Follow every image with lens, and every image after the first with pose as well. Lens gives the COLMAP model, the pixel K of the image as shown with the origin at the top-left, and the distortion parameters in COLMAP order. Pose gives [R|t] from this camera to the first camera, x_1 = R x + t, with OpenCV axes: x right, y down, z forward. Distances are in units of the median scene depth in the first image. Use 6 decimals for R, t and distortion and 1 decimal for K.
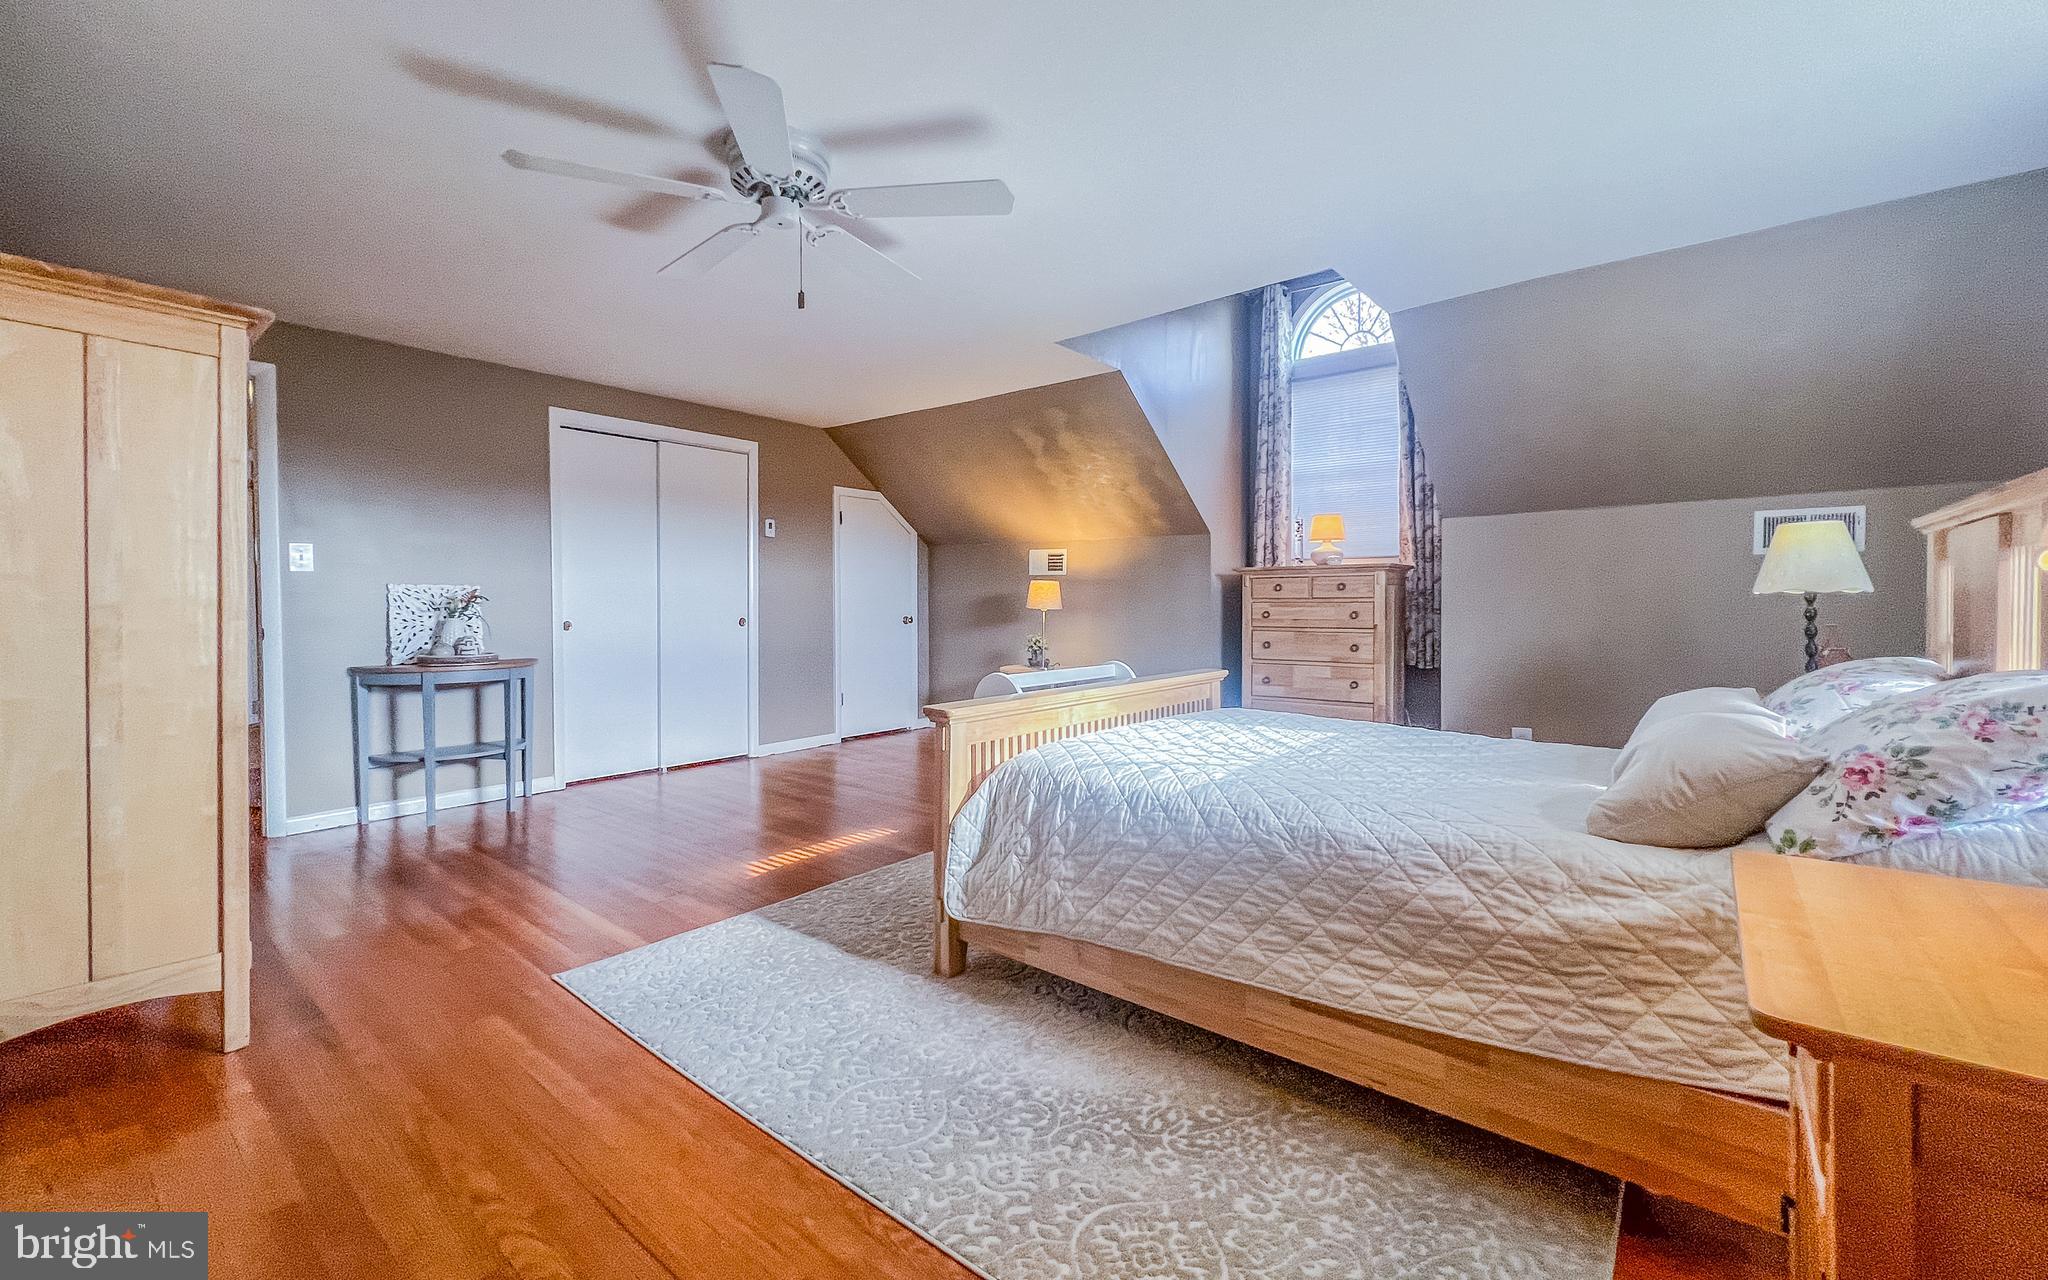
lens RADIAL K [[822.7, 0, 1024.0], [0, 822.7, 640.0], [0, 0, 1]] dist [-0.000042, -0.000005]
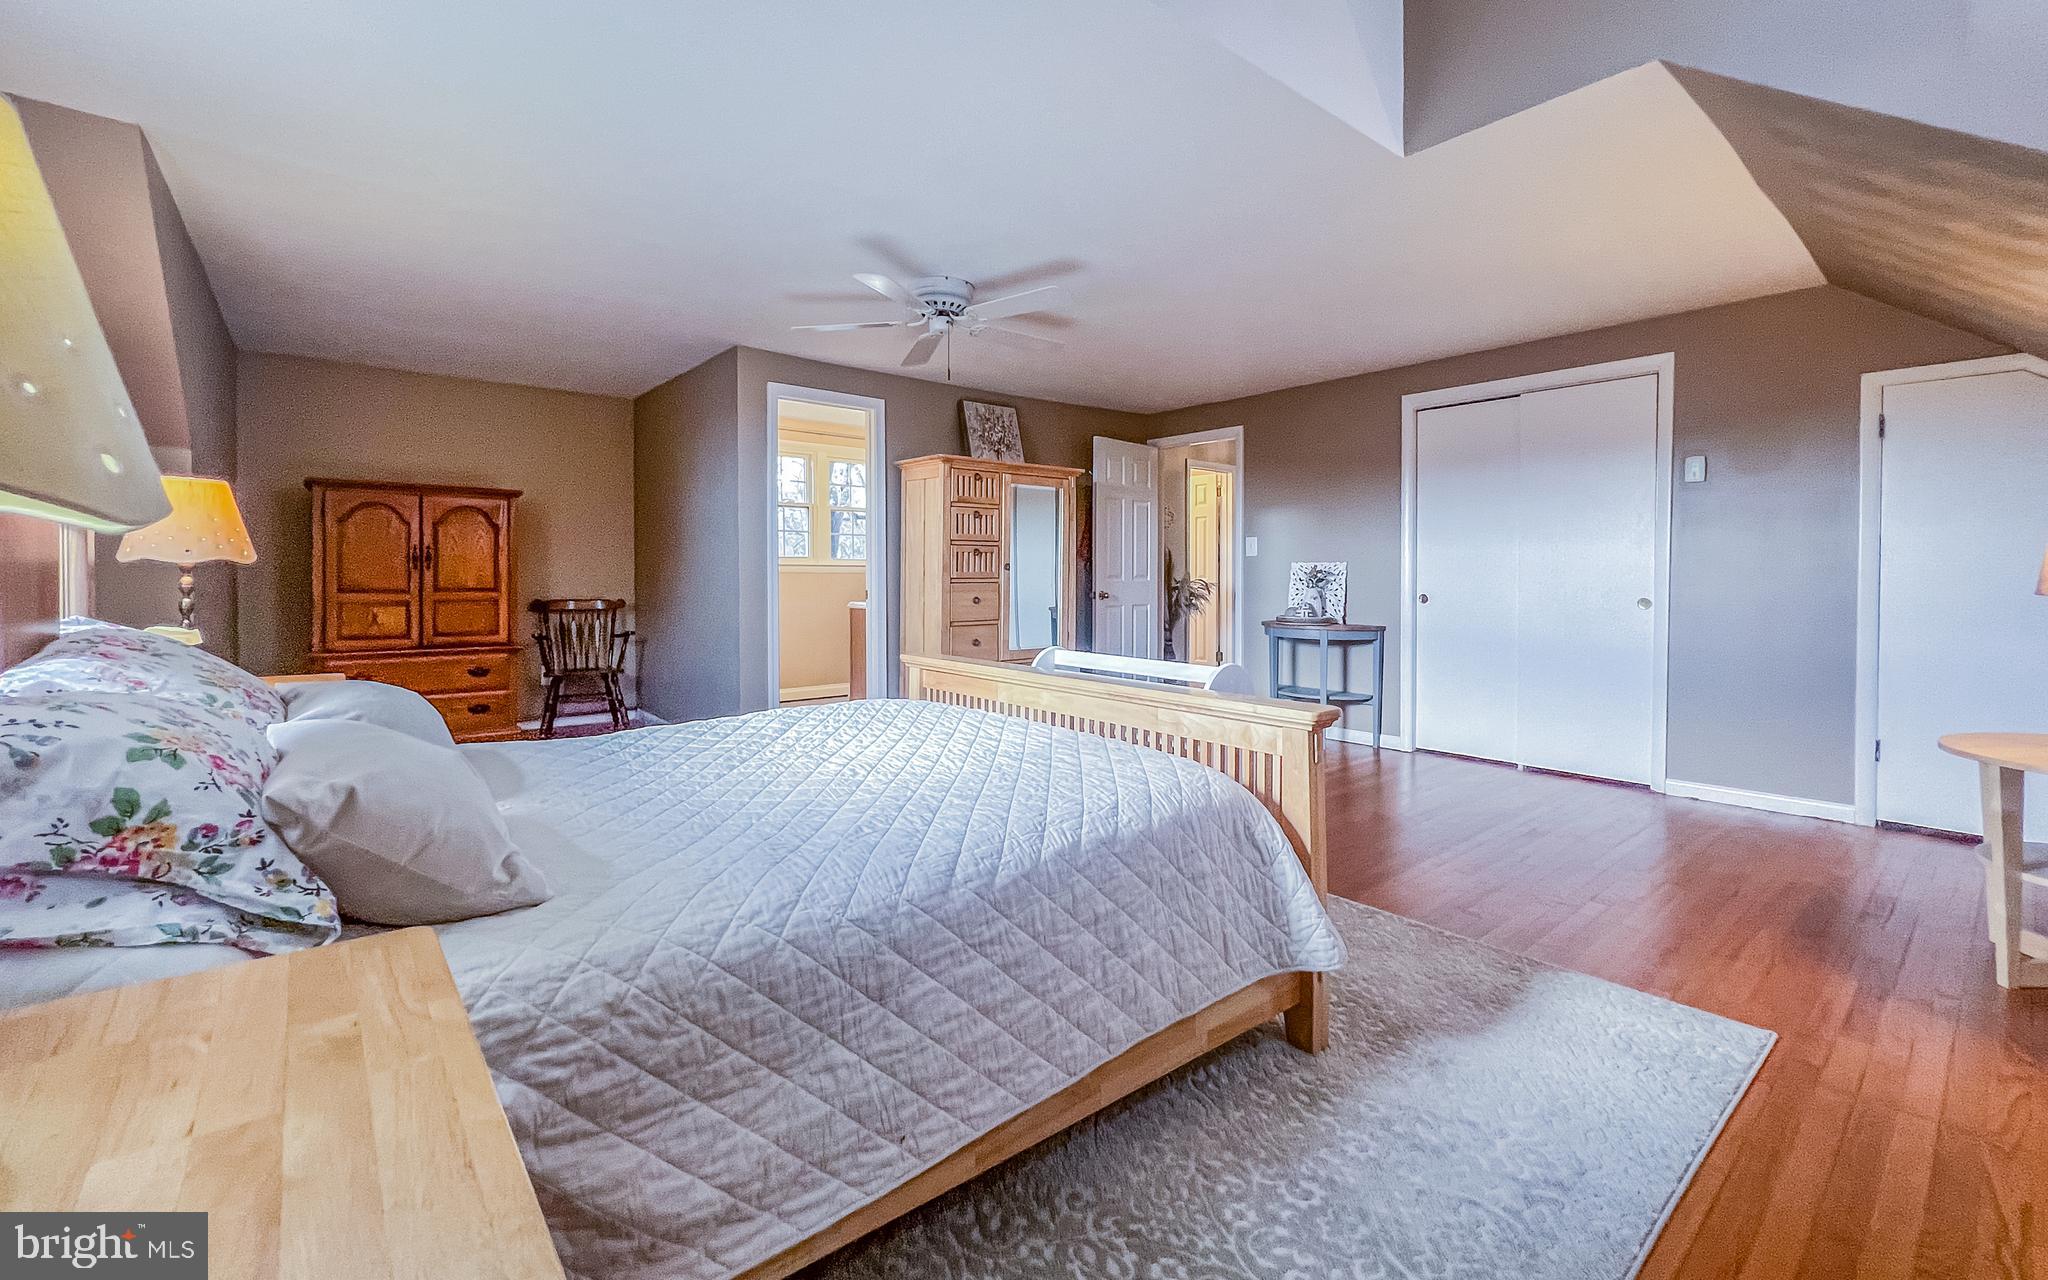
lens RADIAL K [[837.9, 0, 1018.4], [0, 837.9, 594.3], [0, 0, 1]] dist [-0.000813, -0.000021]
pose [[-0.187299, 0.020221, -0.982095, 0.502179], [-0.047694, 0.998422, 0.029653, -0.025503], [0.981144, 0.052394, -0.186039, 0.593288]]
